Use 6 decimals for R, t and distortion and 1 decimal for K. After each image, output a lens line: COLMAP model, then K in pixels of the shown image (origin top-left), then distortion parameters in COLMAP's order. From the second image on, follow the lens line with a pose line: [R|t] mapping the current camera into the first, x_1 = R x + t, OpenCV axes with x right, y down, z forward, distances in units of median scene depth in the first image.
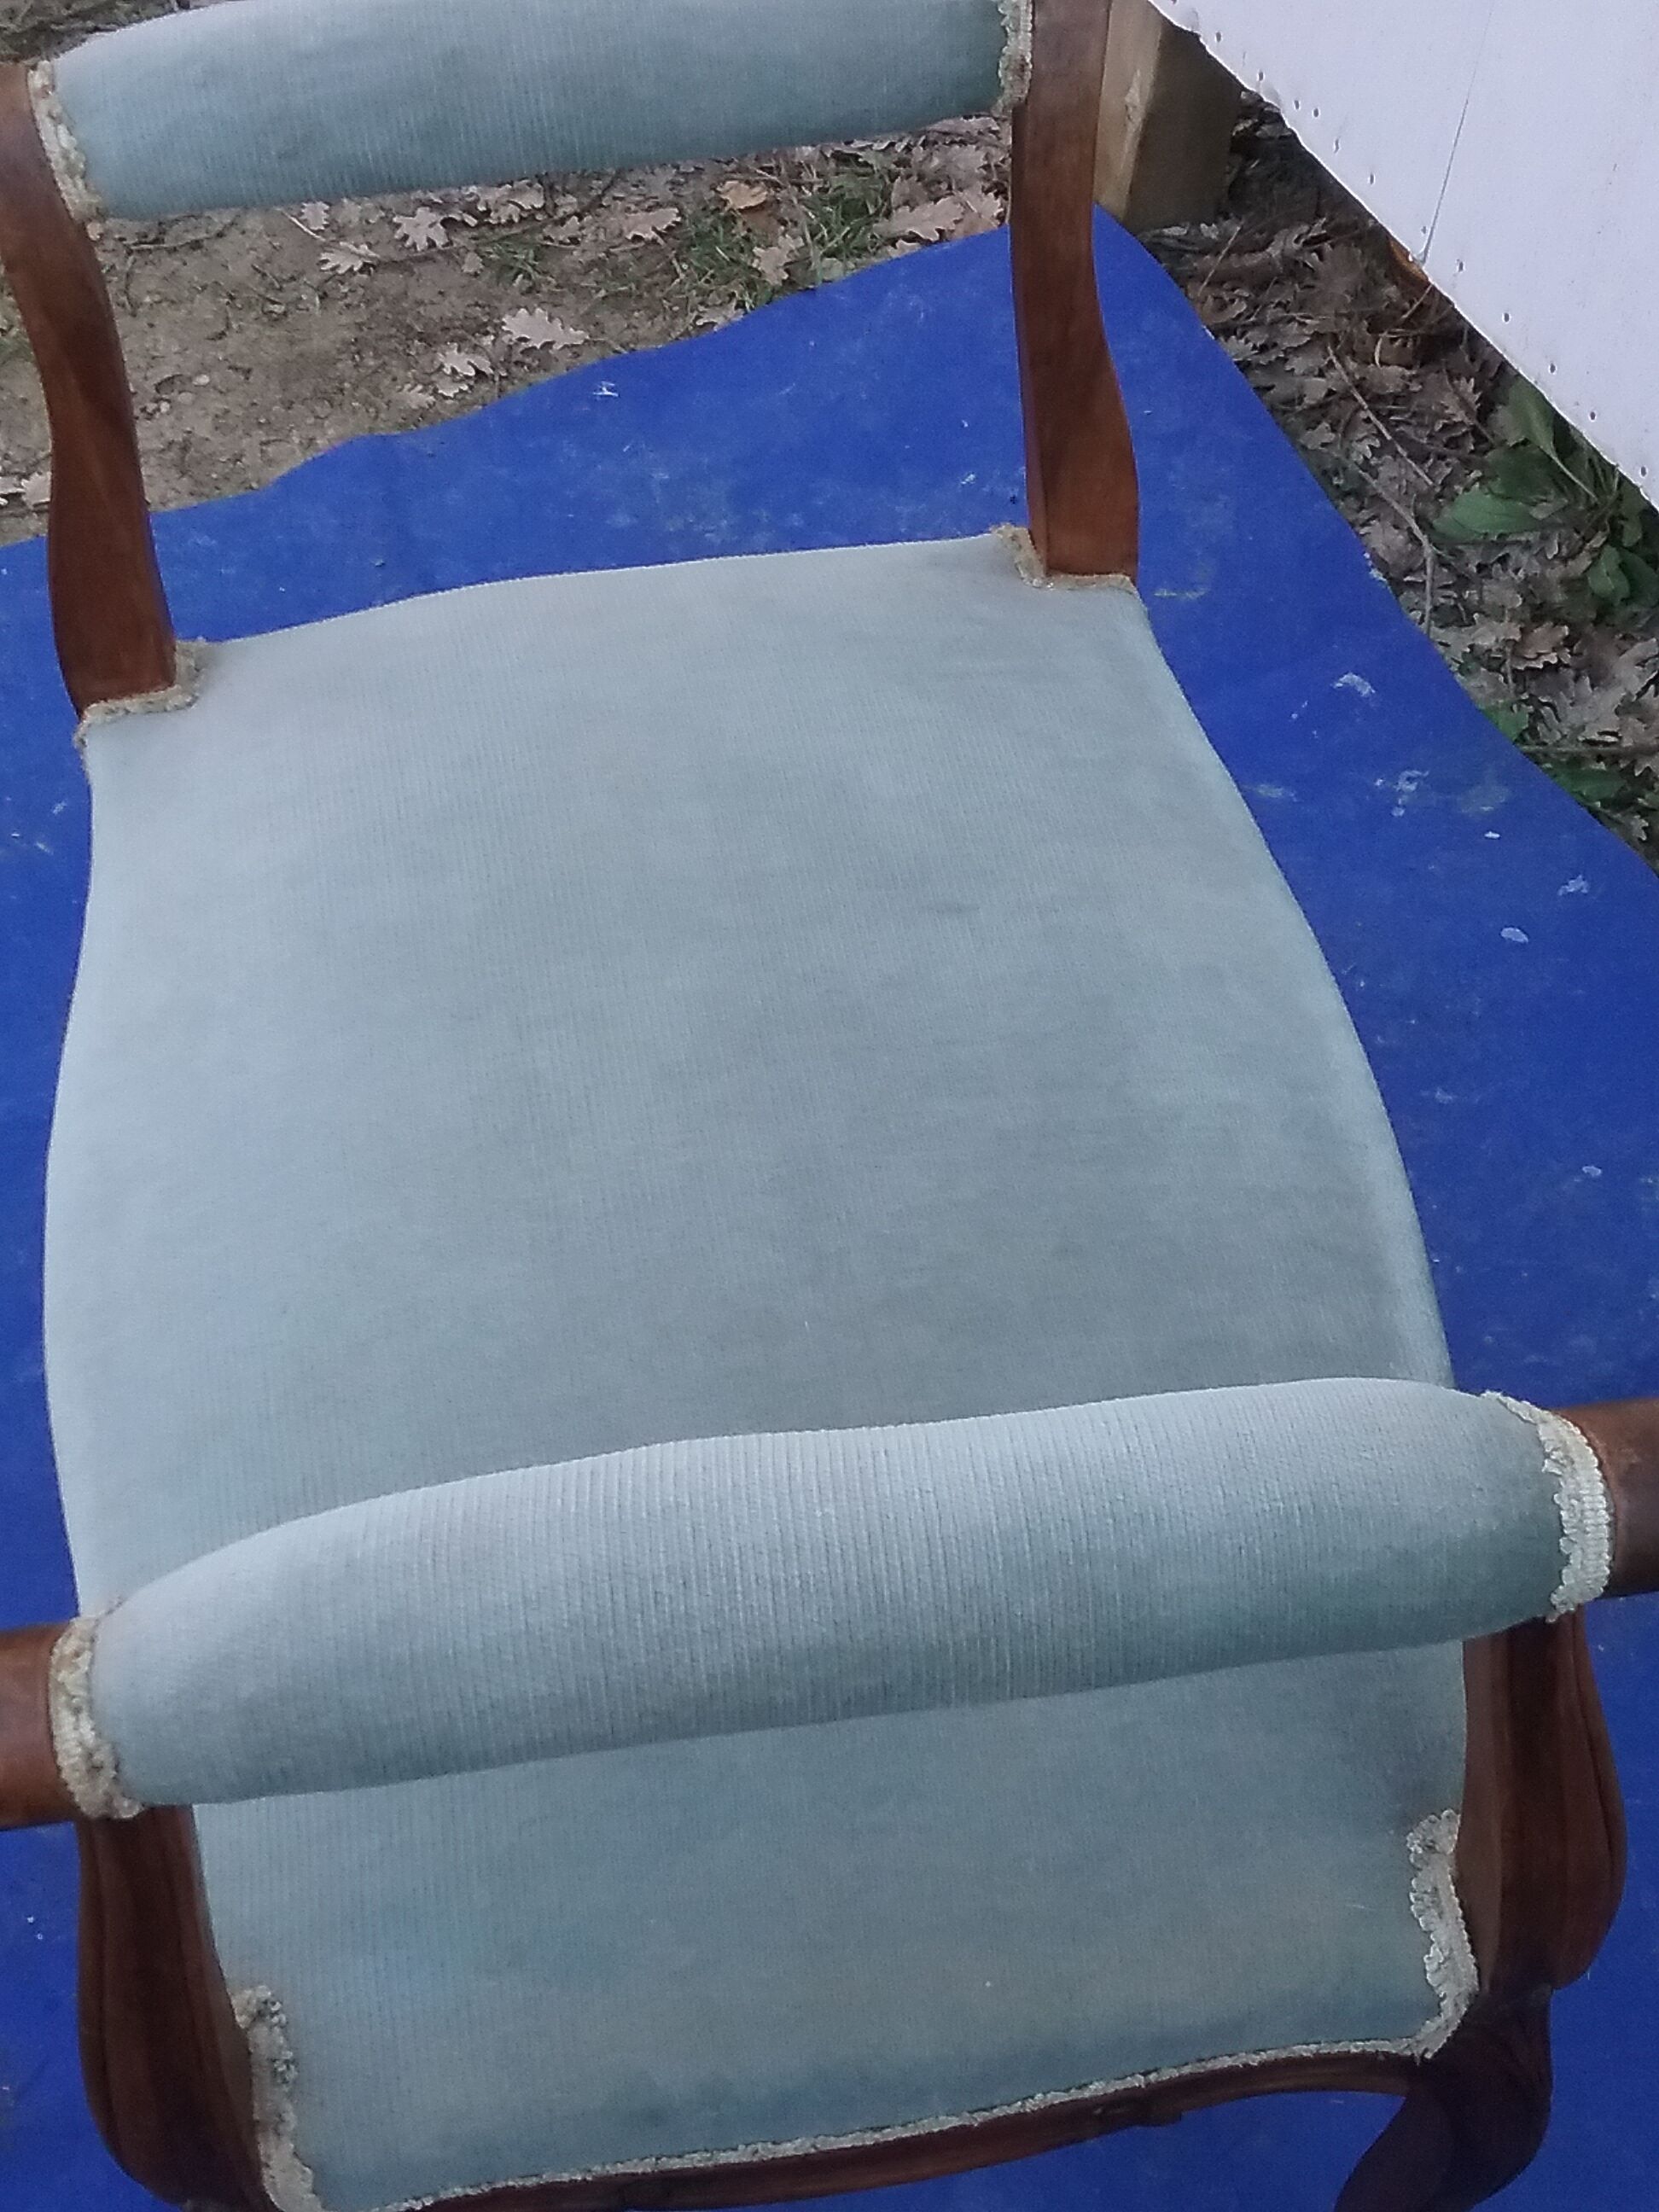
lens RADIAL K [[3262.4, 0, 829.5], [0, 3262.4, 1106.0], [0, 0, 1]] dist [0.104829, -0.304227]
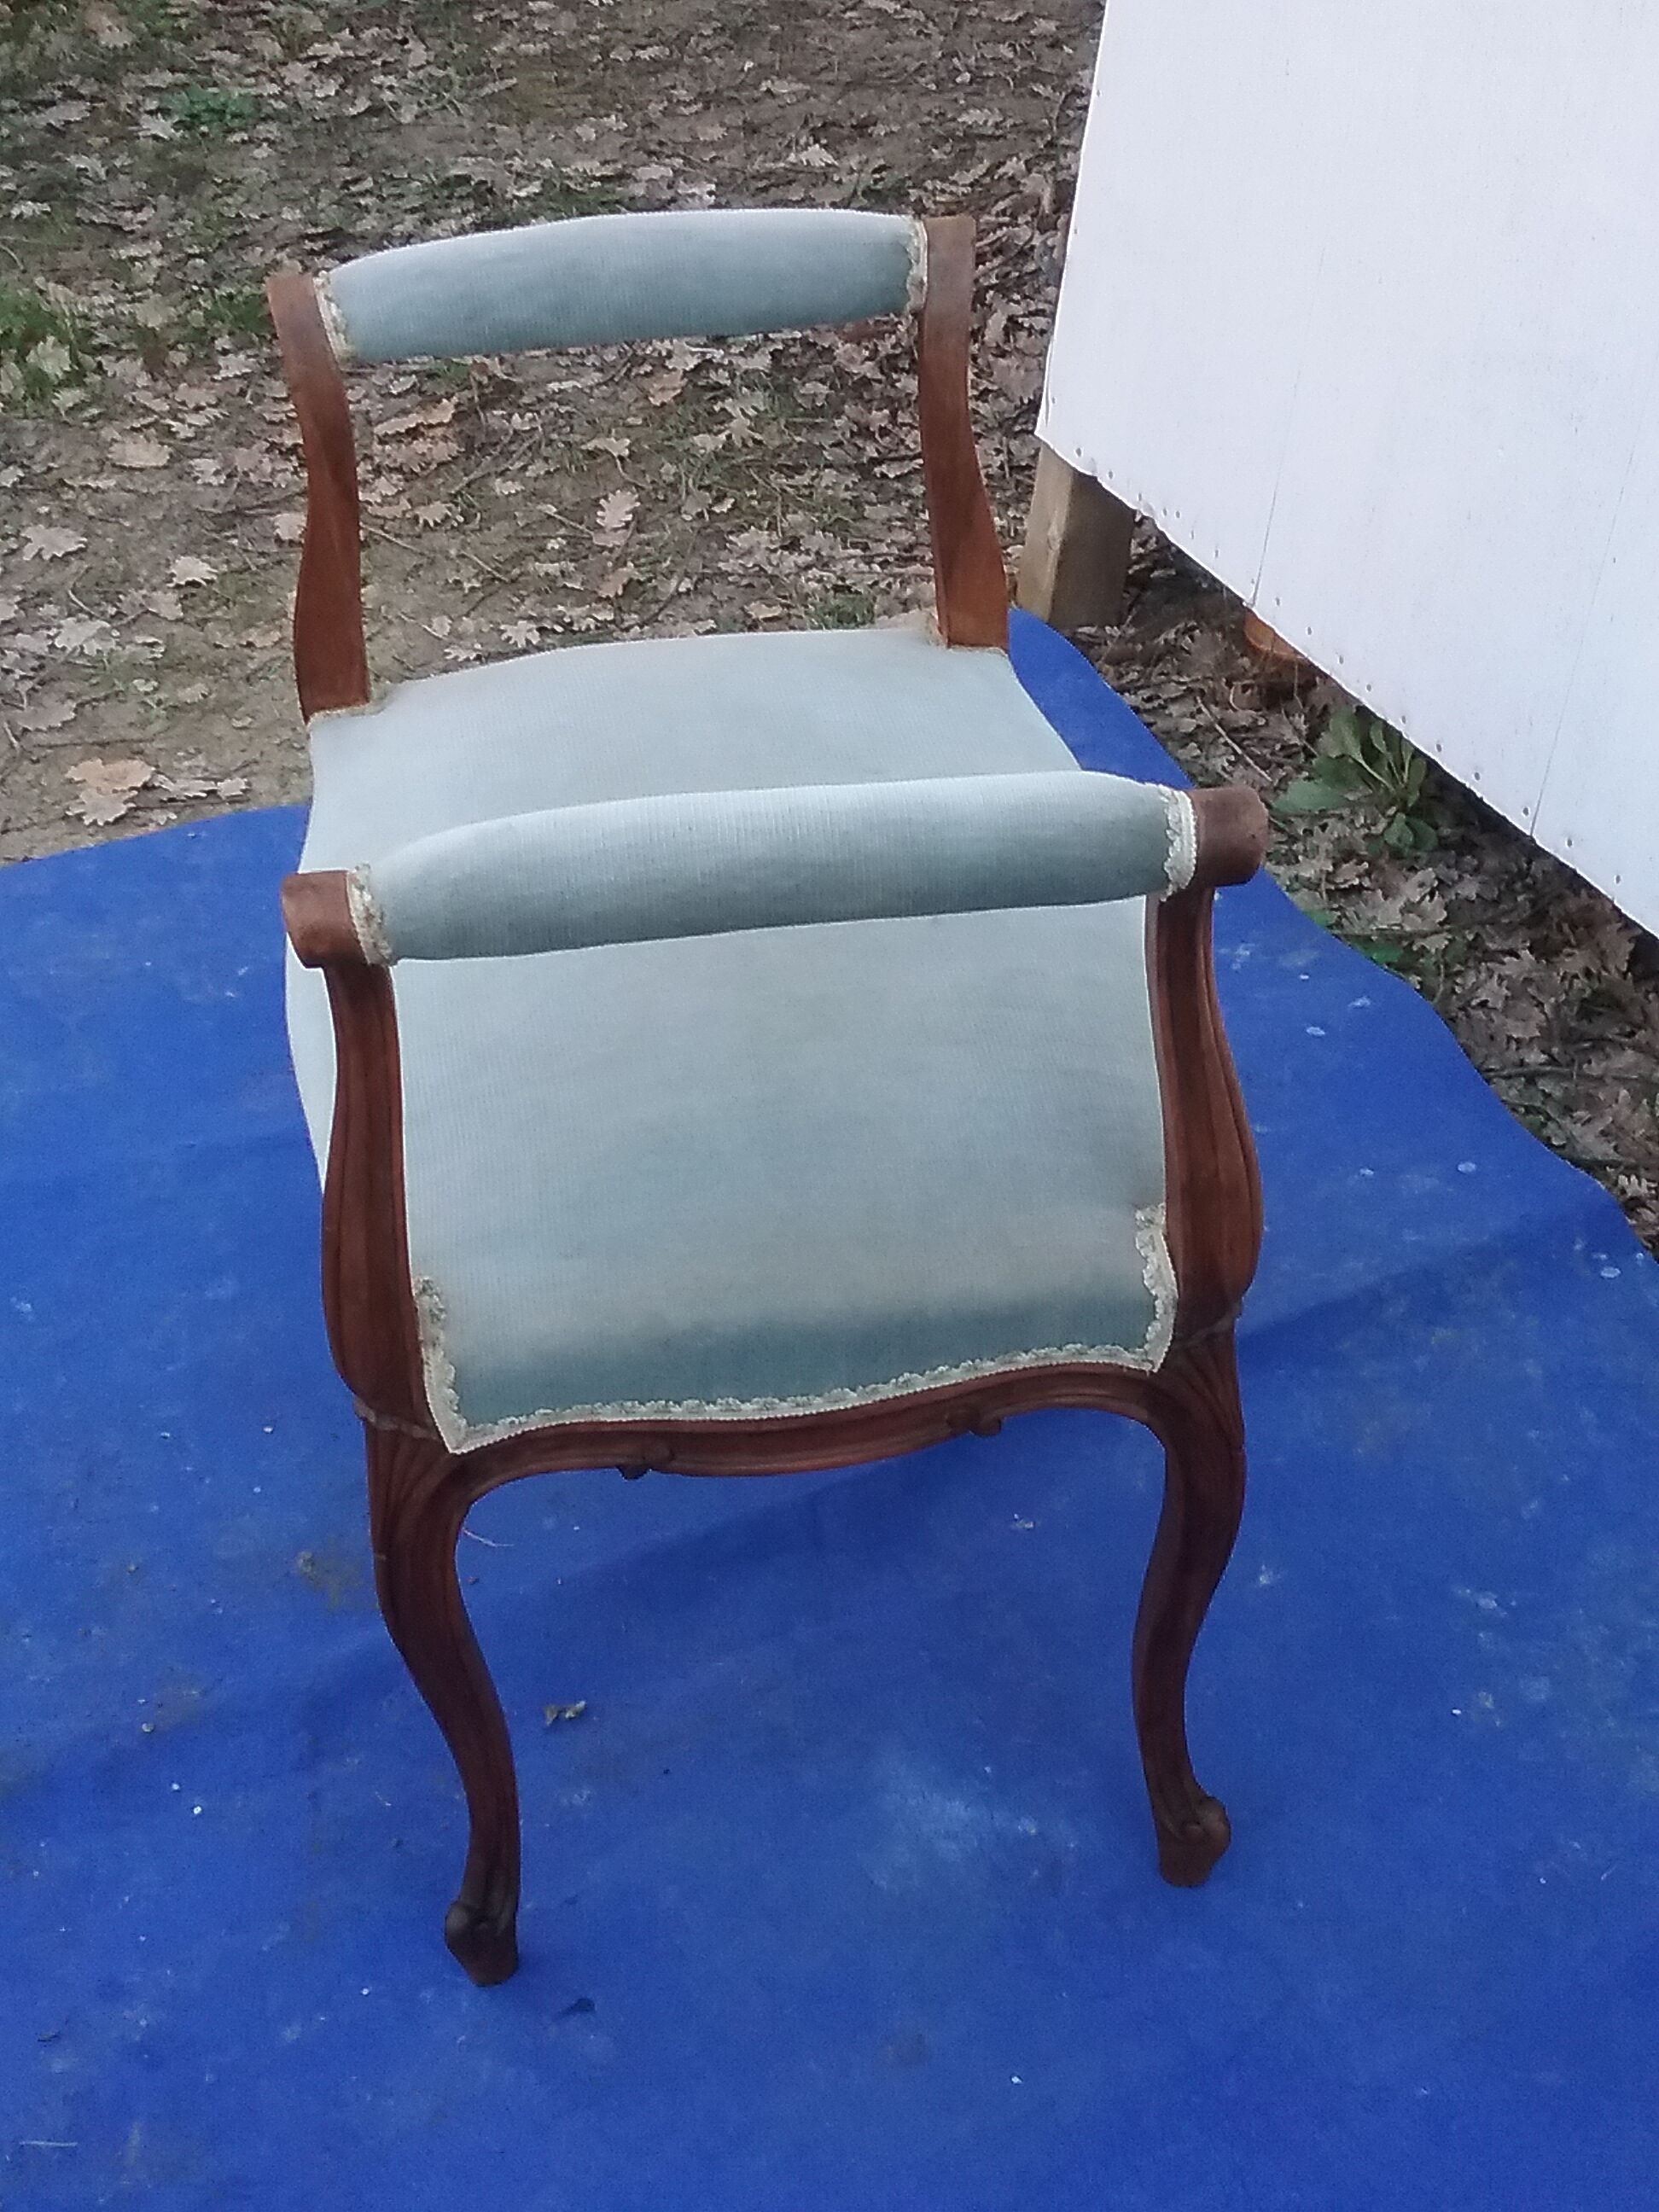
lens RADIAL K [[3262.4, 0, 829.5], [0, 3262.4, 1106.0], [0, 0, 1]] dist [0.104829, -0.304227]
pose [[0.999870, 0.010416, -0.012280, 0.020849], [-0.013034, 0.971337, -0.237349, 0.258863], [0.009456, 0.237479, 0.971347, -0.267514]]
